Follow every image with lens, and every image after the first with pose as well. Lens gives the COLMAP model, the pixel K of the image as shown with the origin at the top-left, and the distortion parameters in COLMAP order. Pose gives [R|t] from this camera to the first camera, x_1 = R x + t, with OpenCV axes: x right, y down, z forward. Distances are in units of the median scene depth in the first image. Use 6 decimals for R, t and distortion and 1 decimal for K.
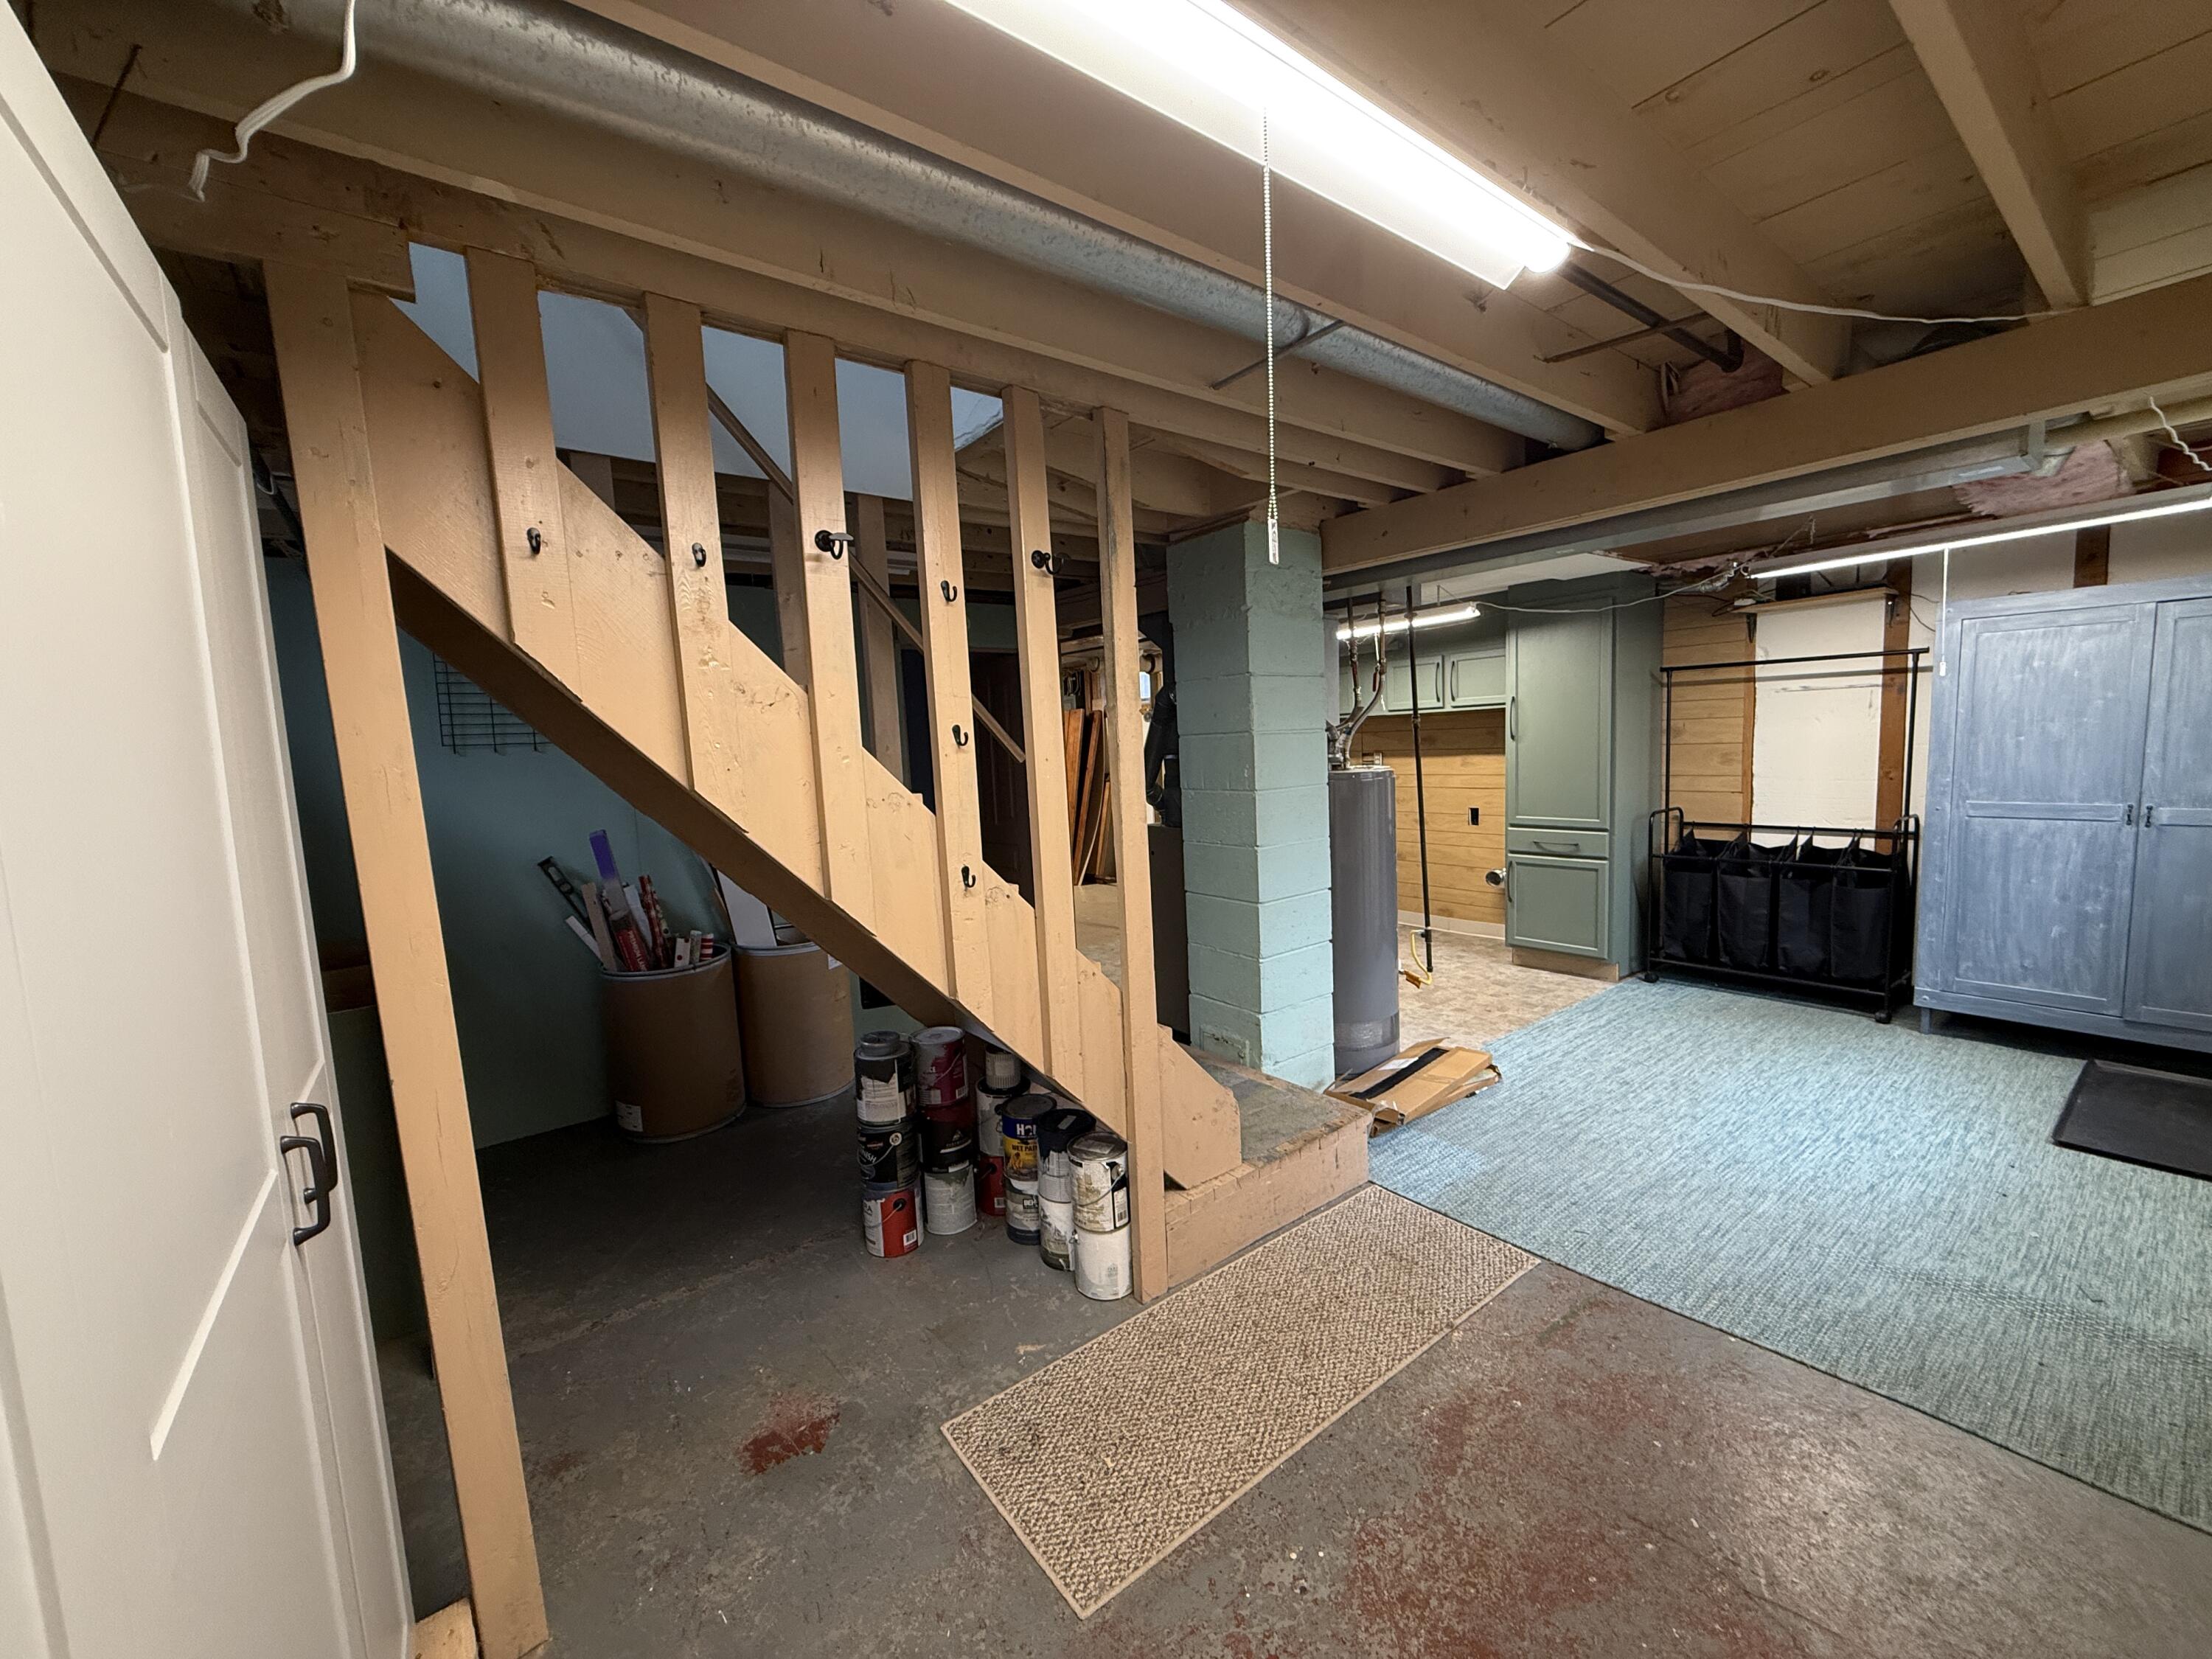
lens RADIAL K [[879.0, 0, 1099.0], [0, 879.0, 834.2], [0, 0, 1]] dist [0.000321, -0.000135]
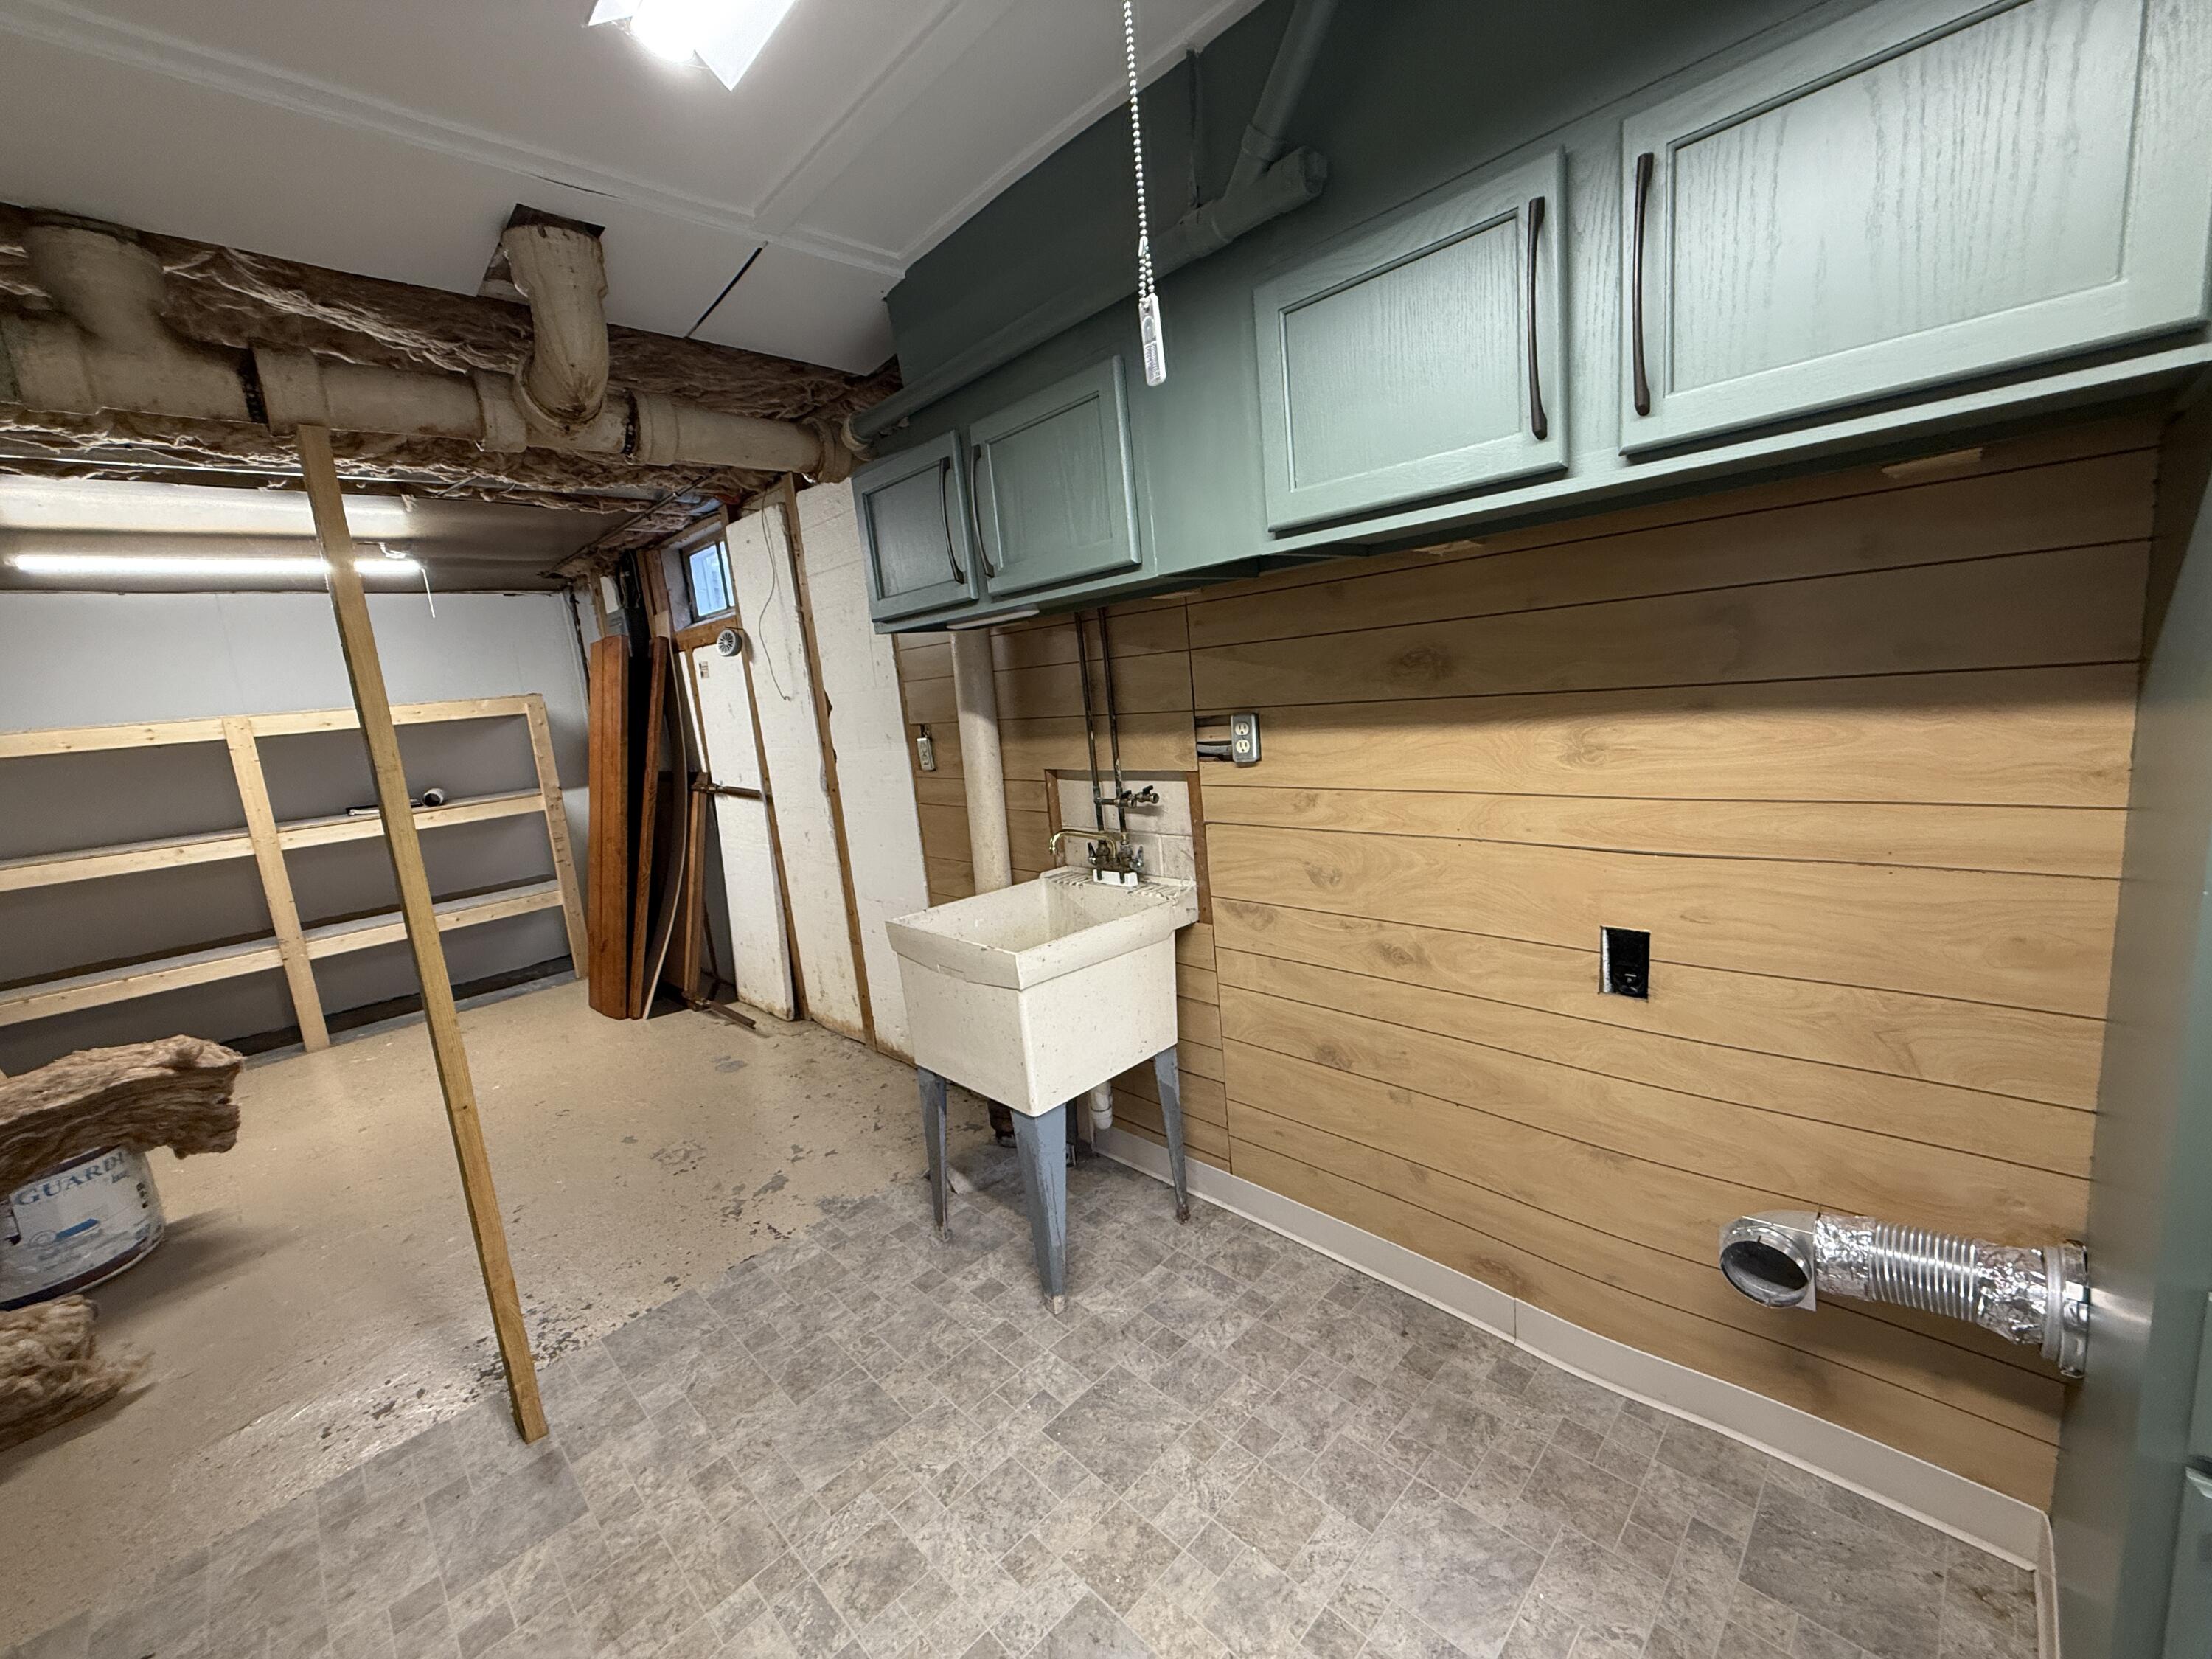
lens RADIAL K [[879.0, 0, 1102.6], [0, 879.0, 832.0], [0, 0, 1]] dist [0.000321, -0.000135]
pose [[0.990347, -0.068916, 0.120267, 0.596772], [0.061747, 0.996142, 0.062355, -0.192403], [-0.124101, -0.054327, 0.990781, 1.825271]]
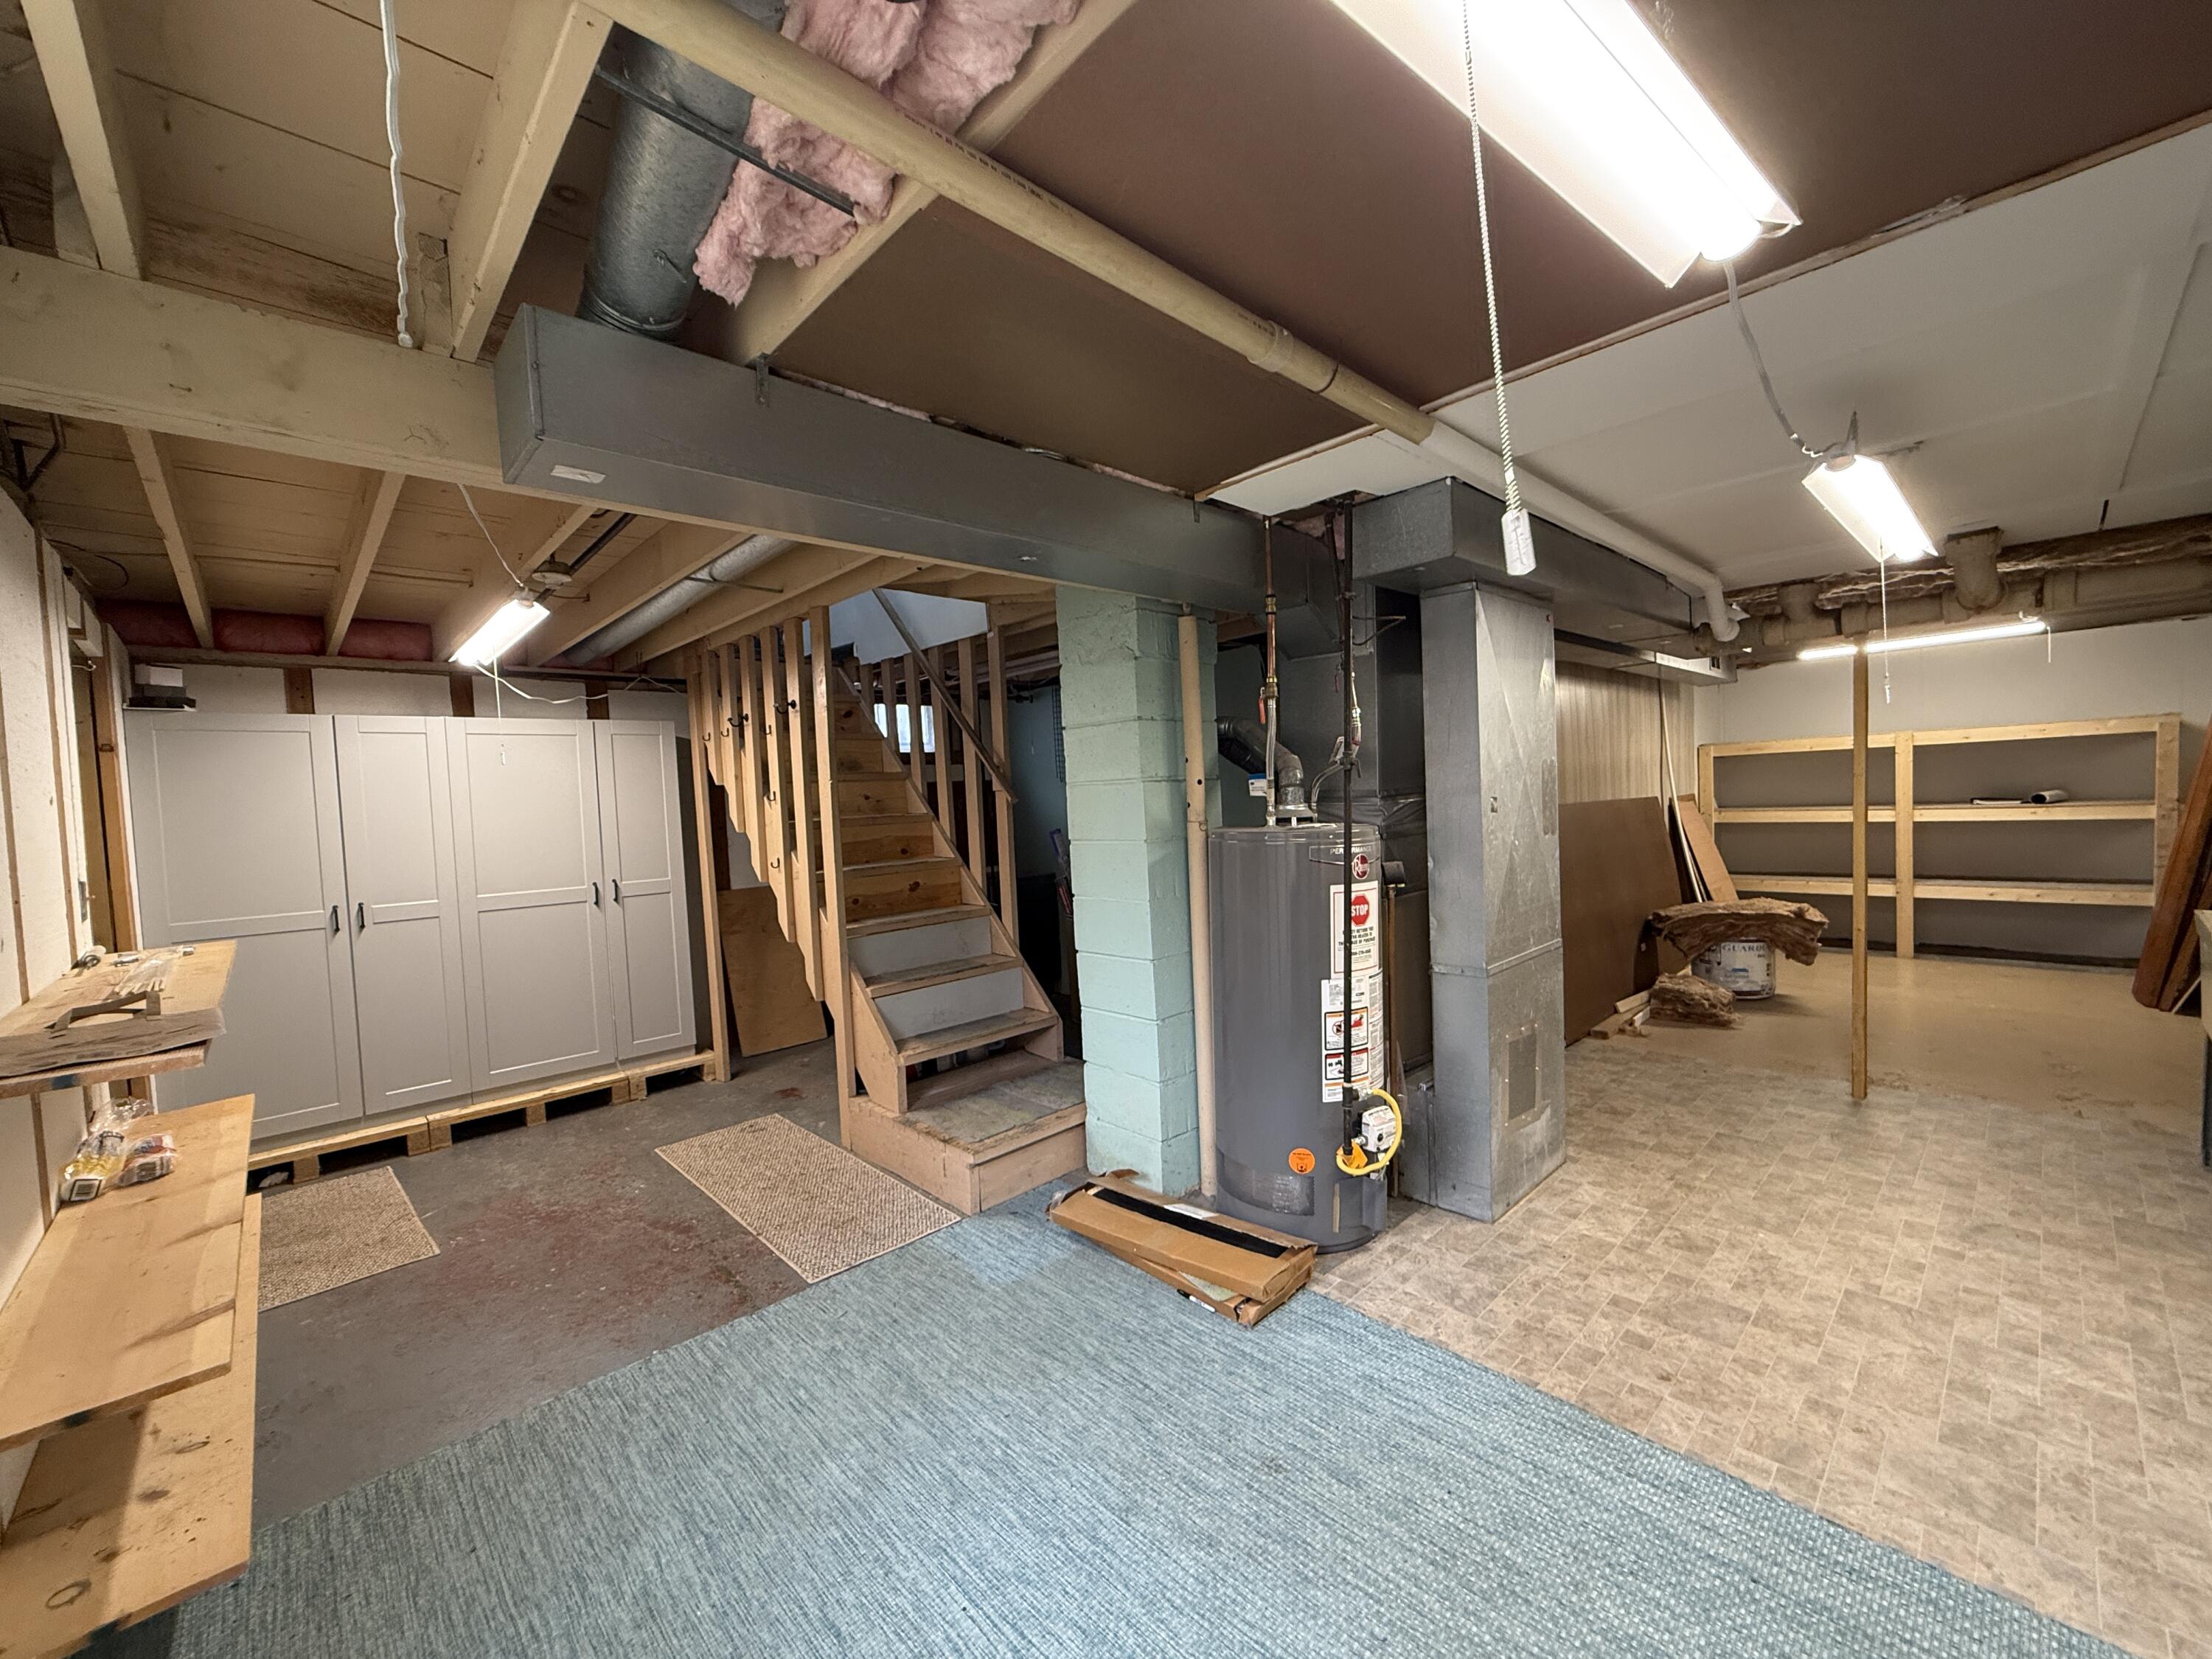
lens RADIAL K [[879.0, 0, 1093.0], [0, 879.0, 831.3], [0, 0, 1]] dist [0.000321, -0.000135]
pose [[0.097342, 0.080749, -0.991970, 1.474083], [-0.060777, 0.995325, 0.075058, -0.169042], [0.993394, 0.052983, 0.101795, 1.126323]]
